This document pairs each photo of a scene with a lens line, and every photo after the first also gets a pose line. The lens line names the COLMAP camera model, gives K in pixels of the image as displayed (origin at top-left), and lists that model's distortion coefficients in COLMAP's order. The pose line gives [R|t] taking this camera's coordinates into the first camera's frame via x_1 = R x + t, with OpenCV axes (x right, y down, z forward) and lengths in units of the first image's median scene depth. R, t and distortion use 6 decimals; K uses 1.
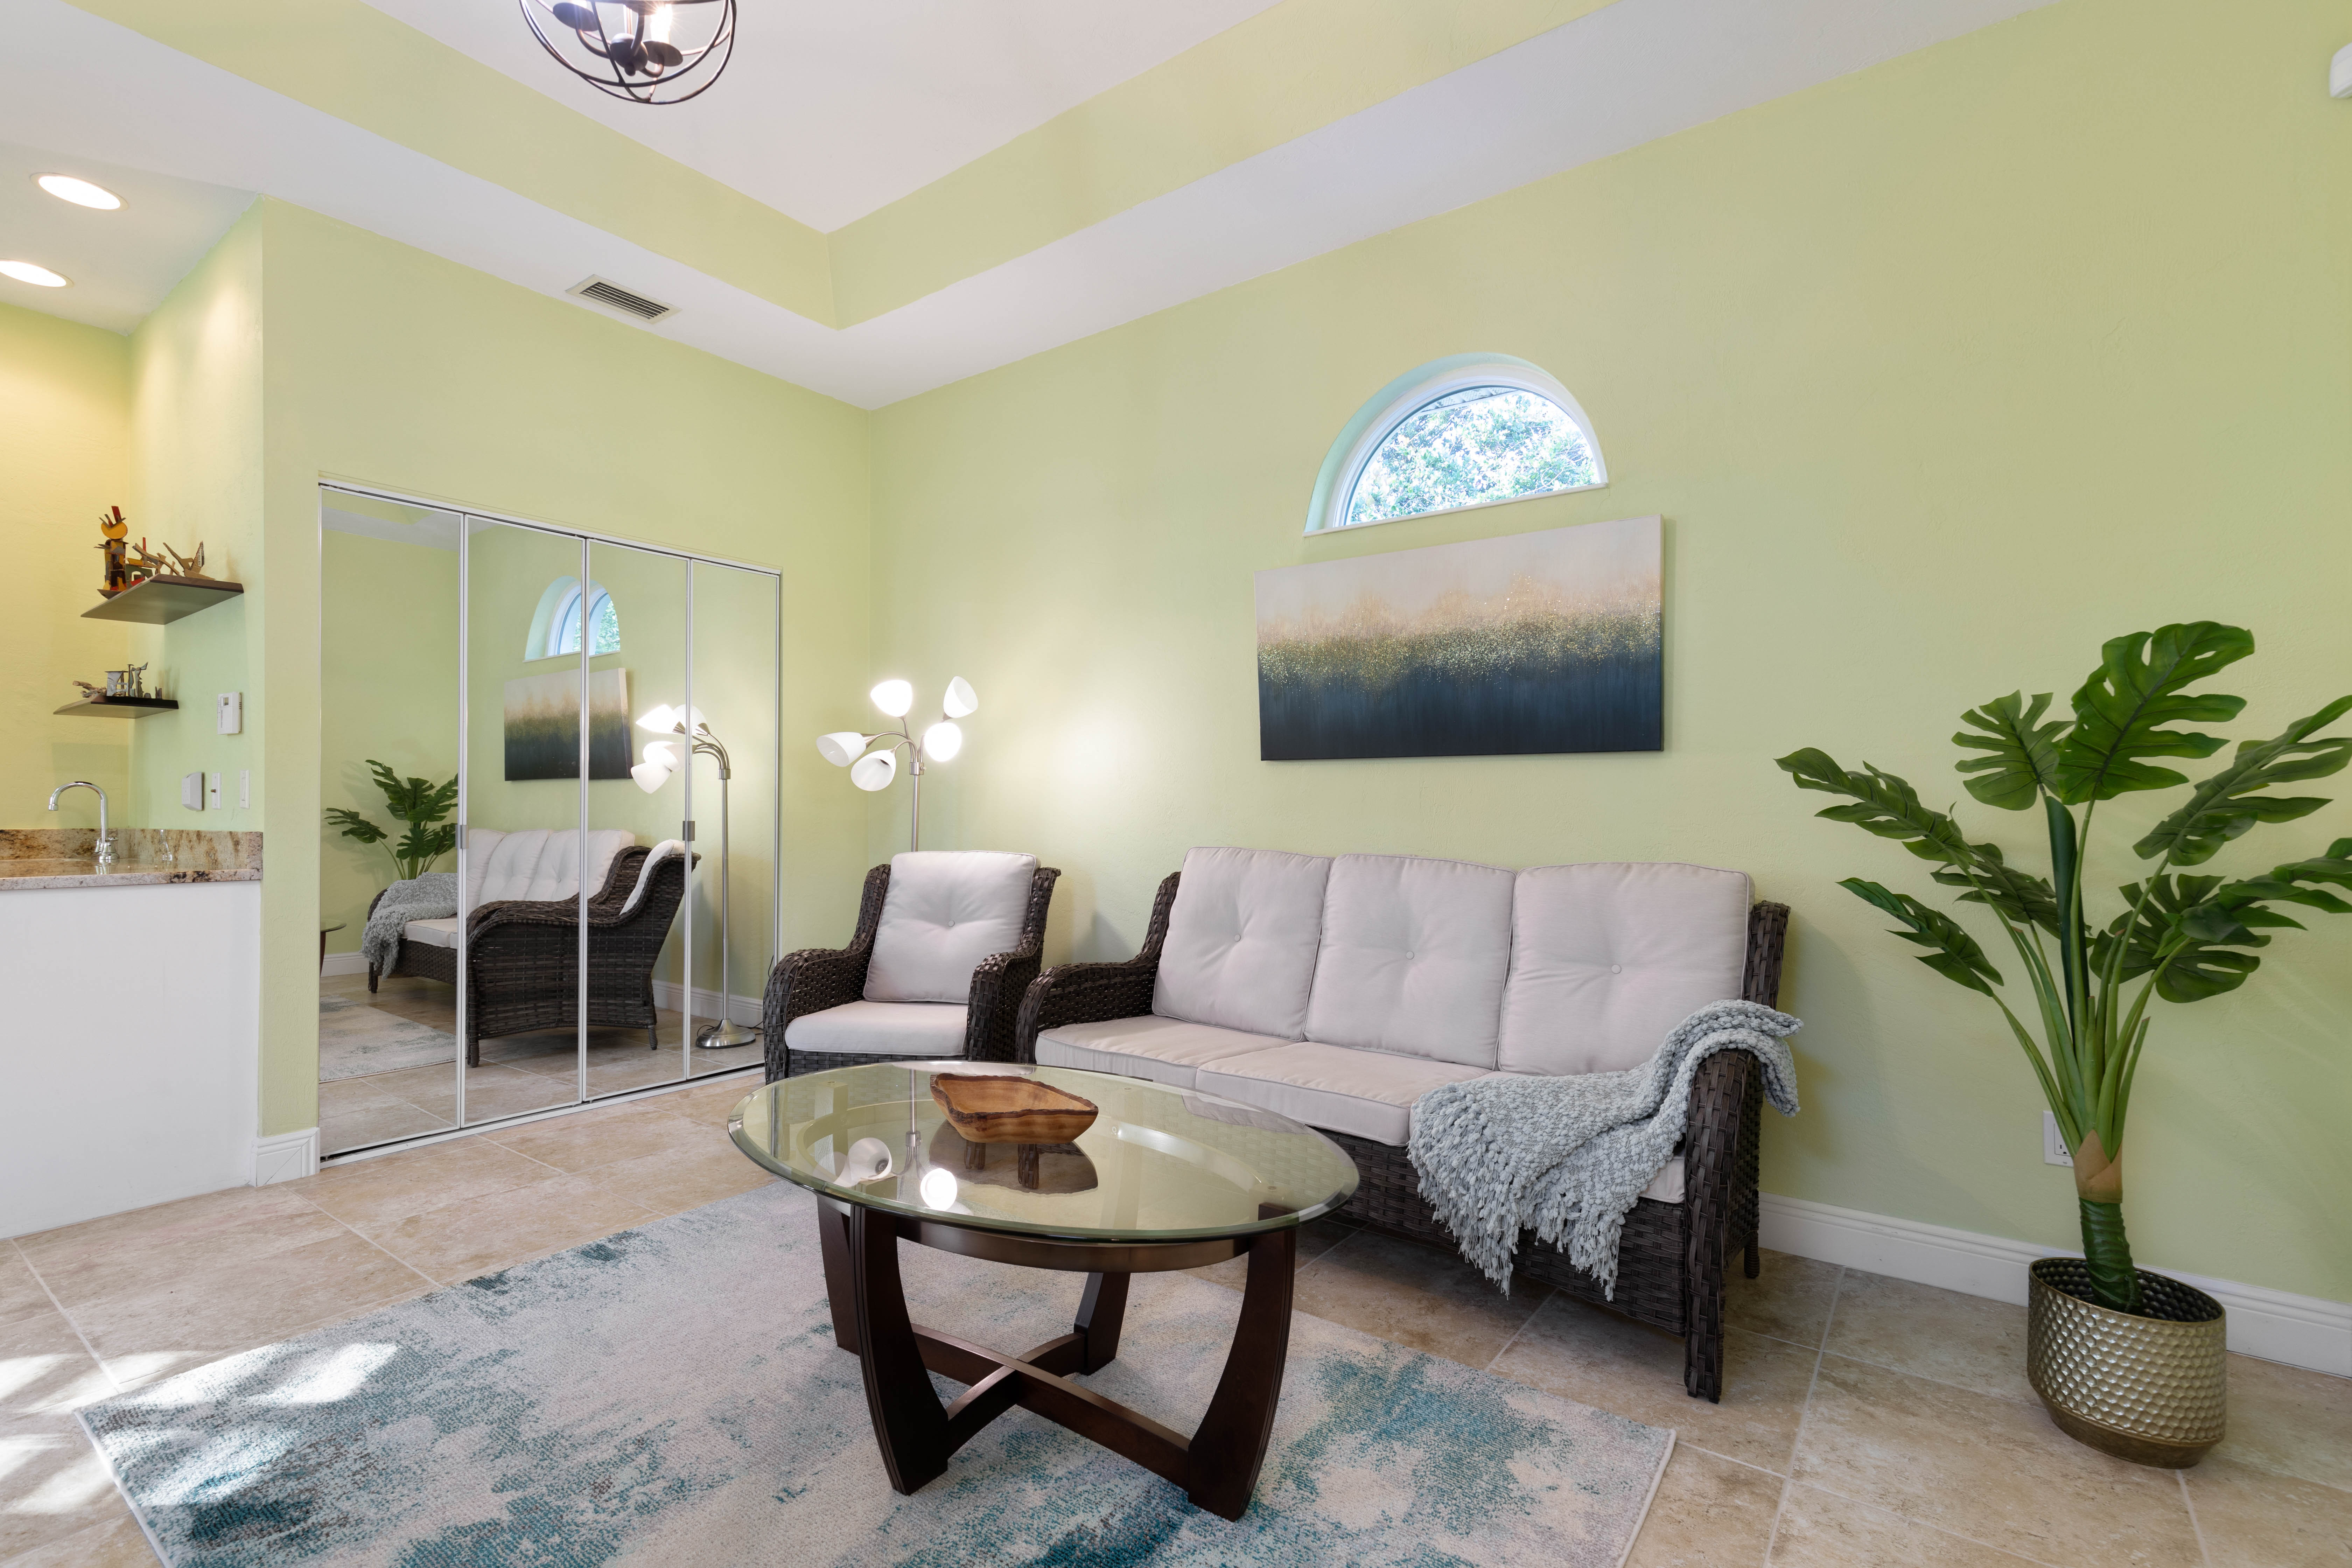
lens RADIAL K [[1075.2, 0, 1178.8], [0, 1075.2, 800.9], [0, 0, 1]] dist [0.008406, -0.000094]
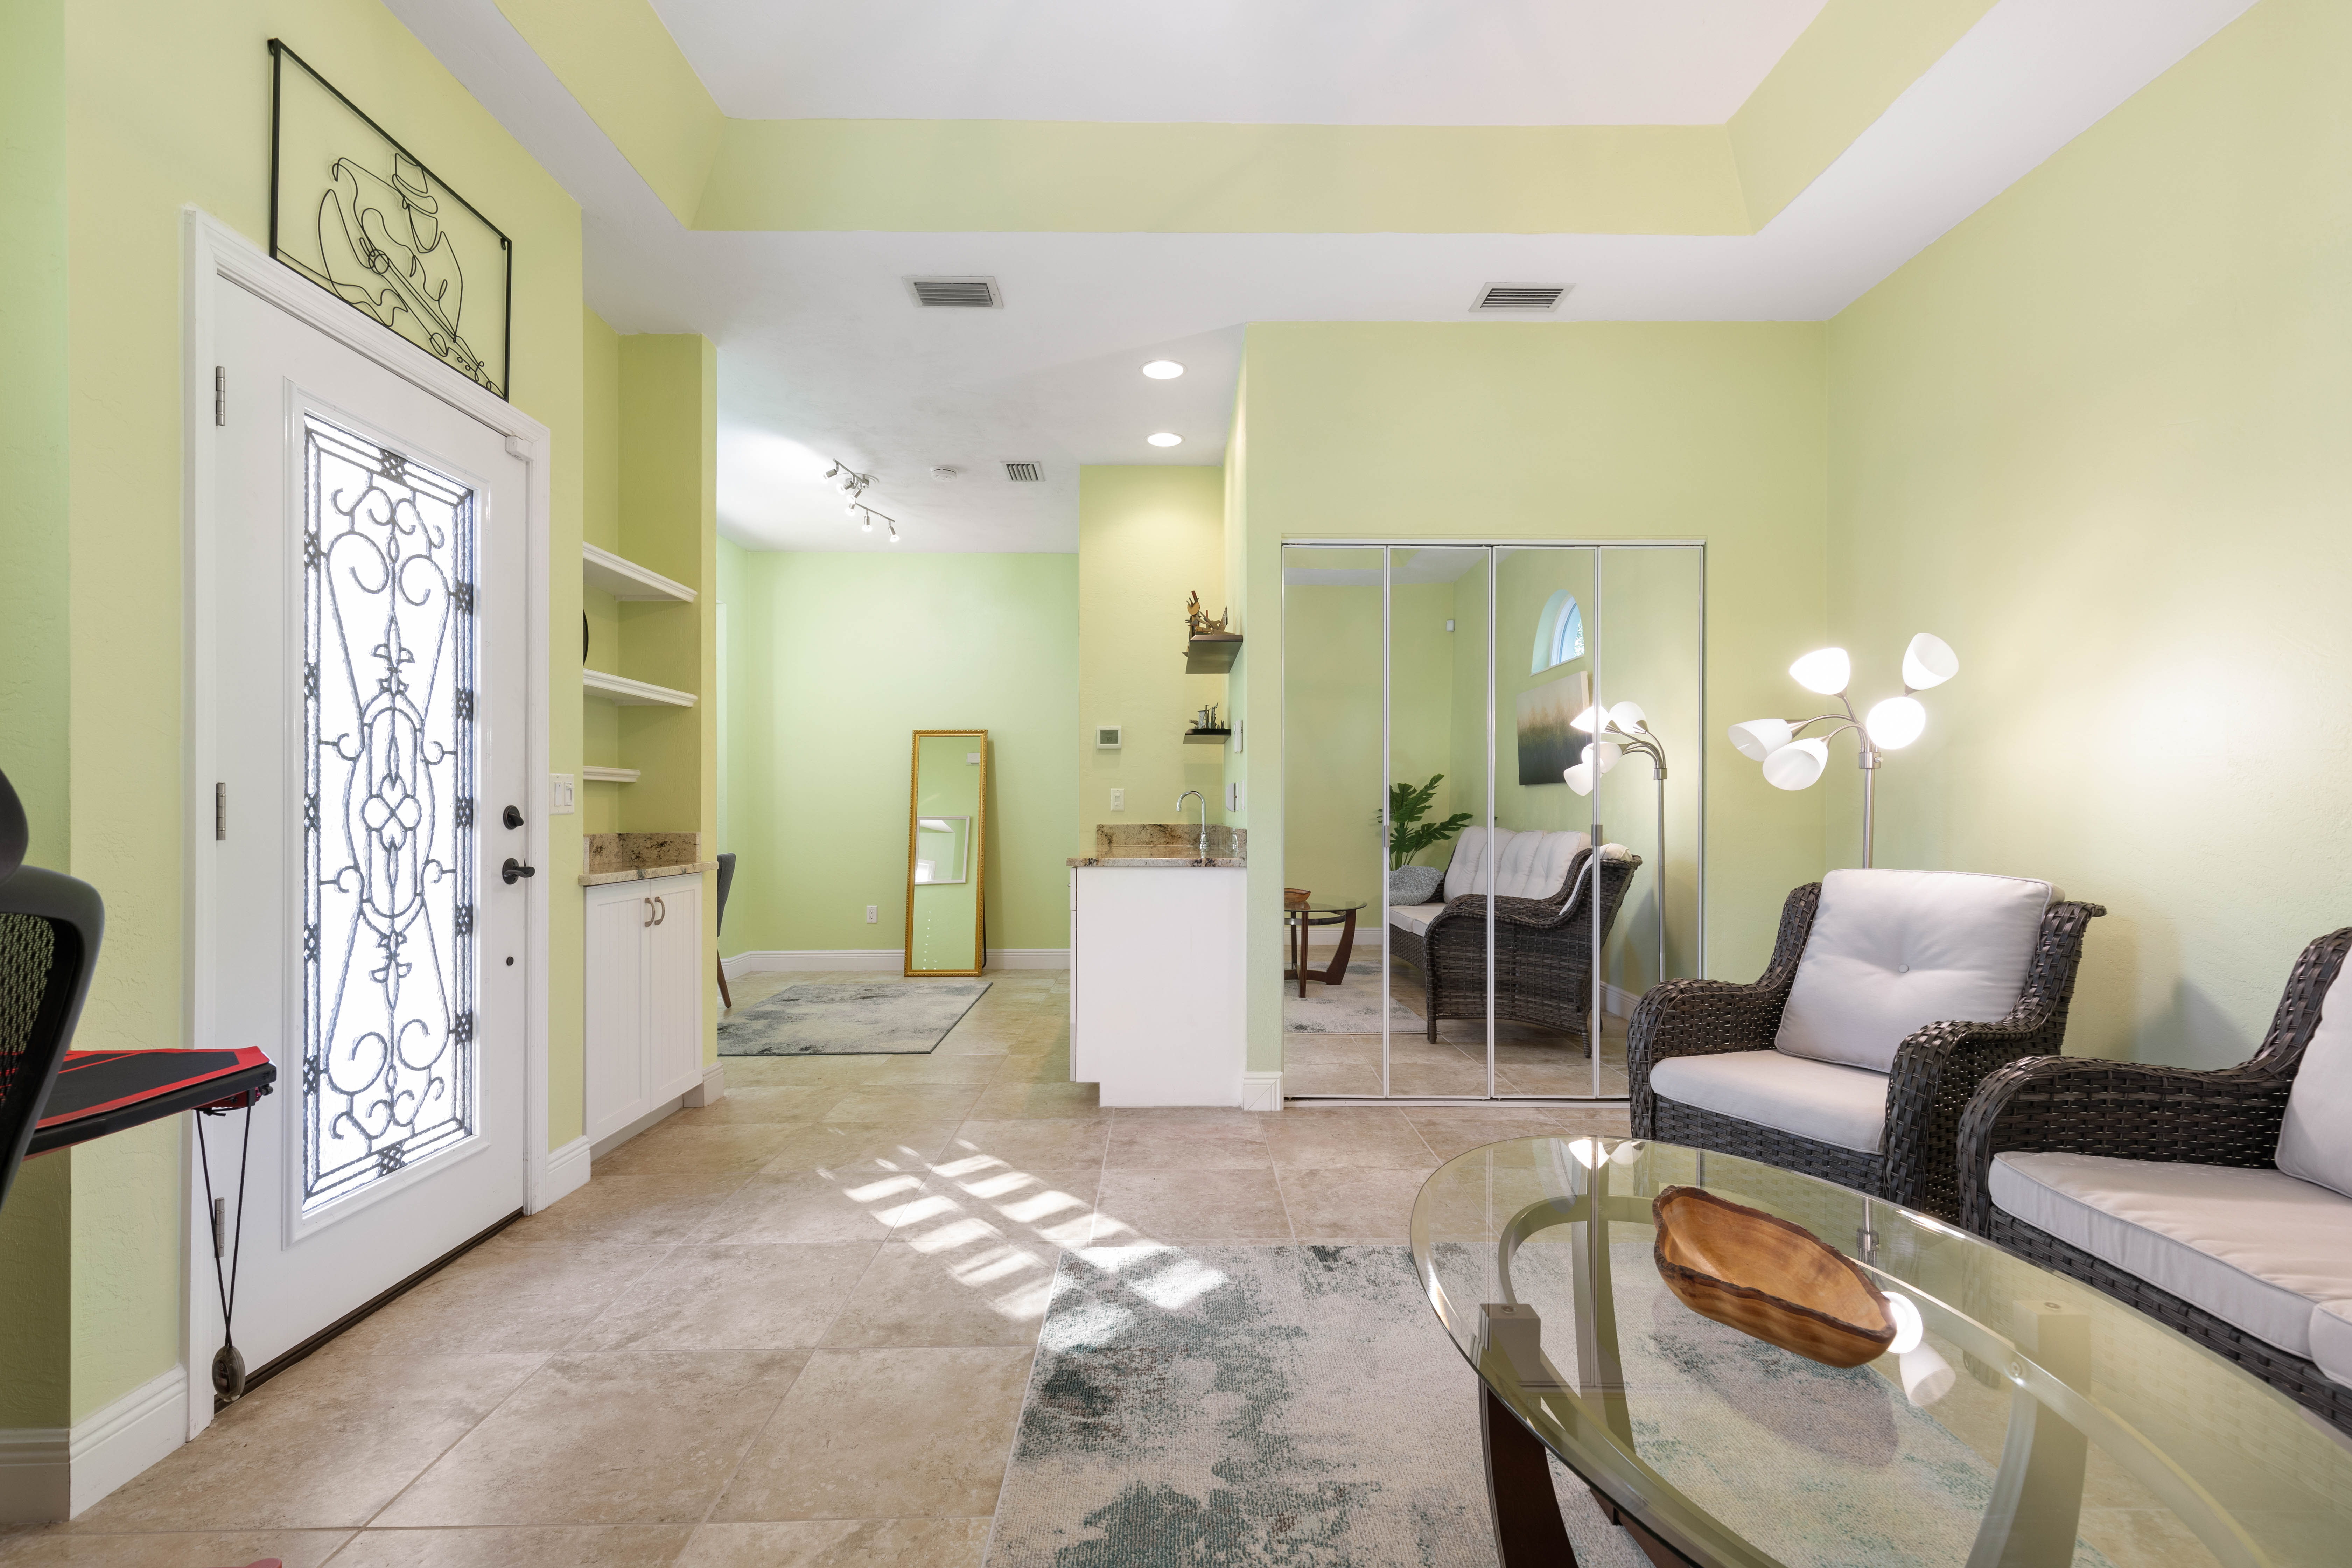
lens RADIAL K [[1054.8, 0, 1176.6], [0, 1054.8, 800.2], [0, 0, 1]] dist [0.007269, -0.000050]
pose [[0.597615, -0.004804, -0.801769, 0.080115], [0.003179, 0.999988, -0.003623, -0.000482], [0.801777, -0.000383, 0.597623, 0.180554]]
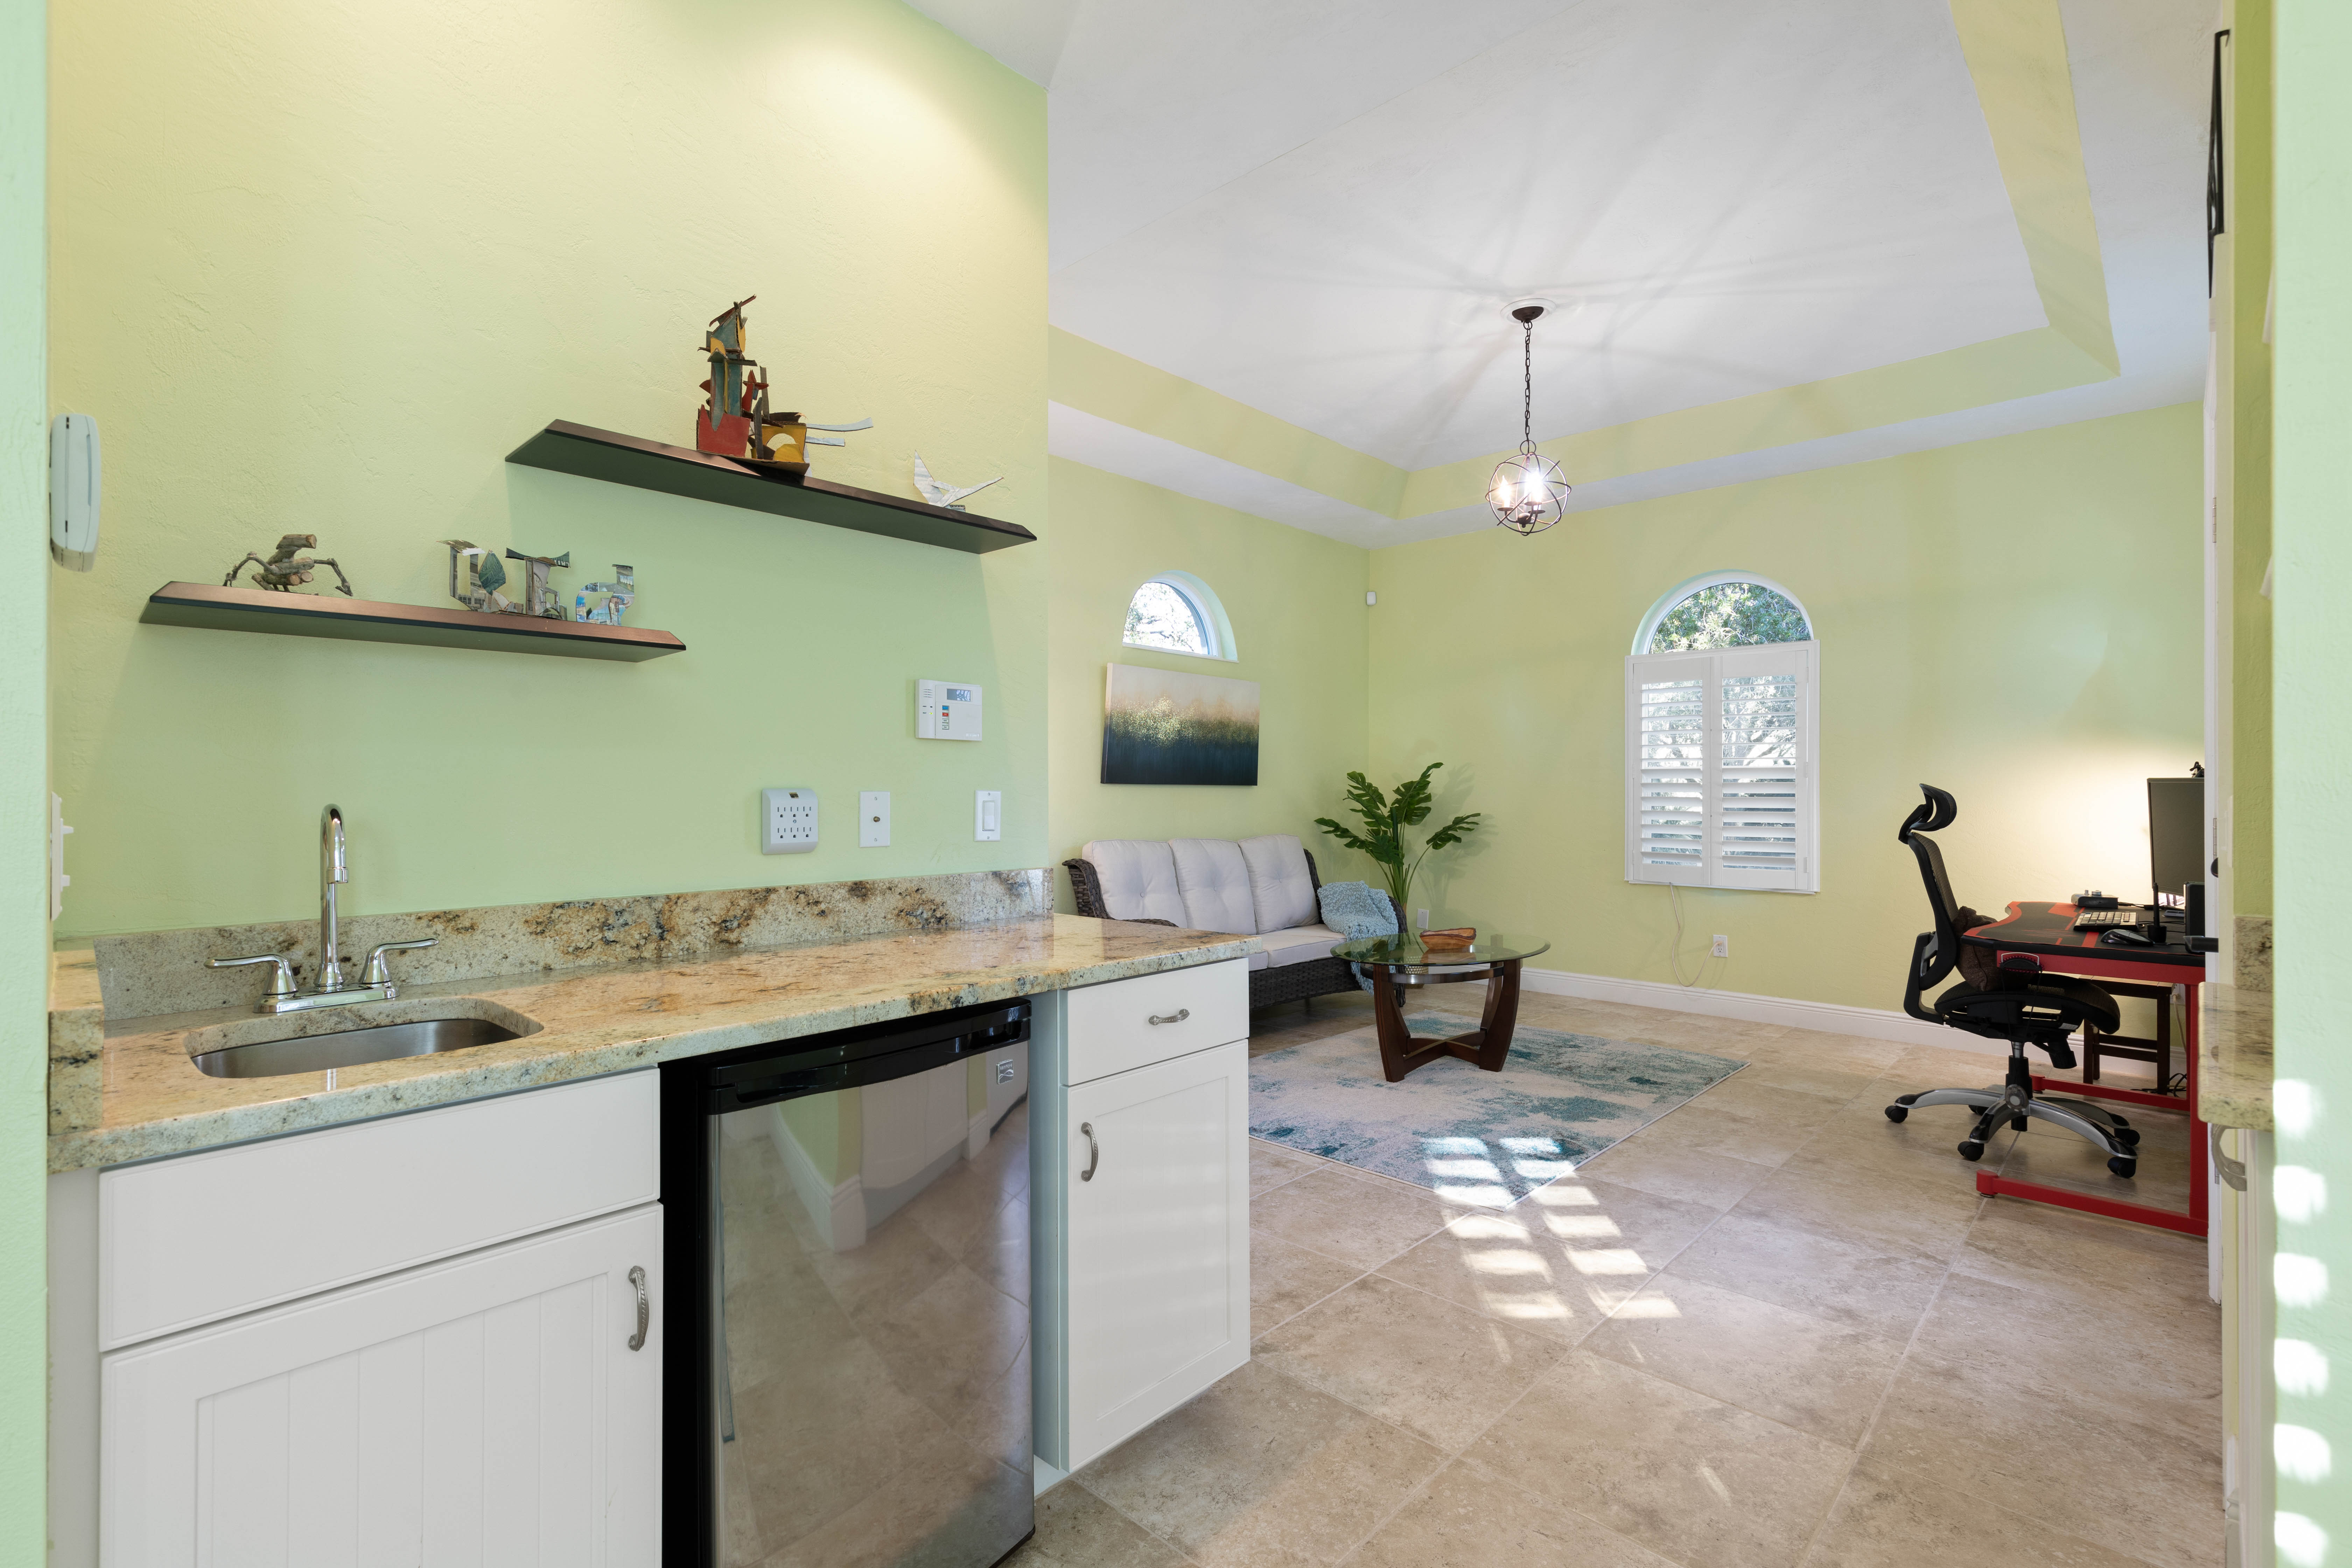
lens RADIAL K [[1054.8, 0, 1176.6], [0, 1054.8, 800.2], [0, 0, 1]] dist [0.007269, -0.000050]
pose [[0.128424, -0.006790, 0.991696, -1.463087], [-0.007467, 0.999942, 0.007813, -0.026510], [-0.991691, -0.008408, 0.128366, 0.720204]]
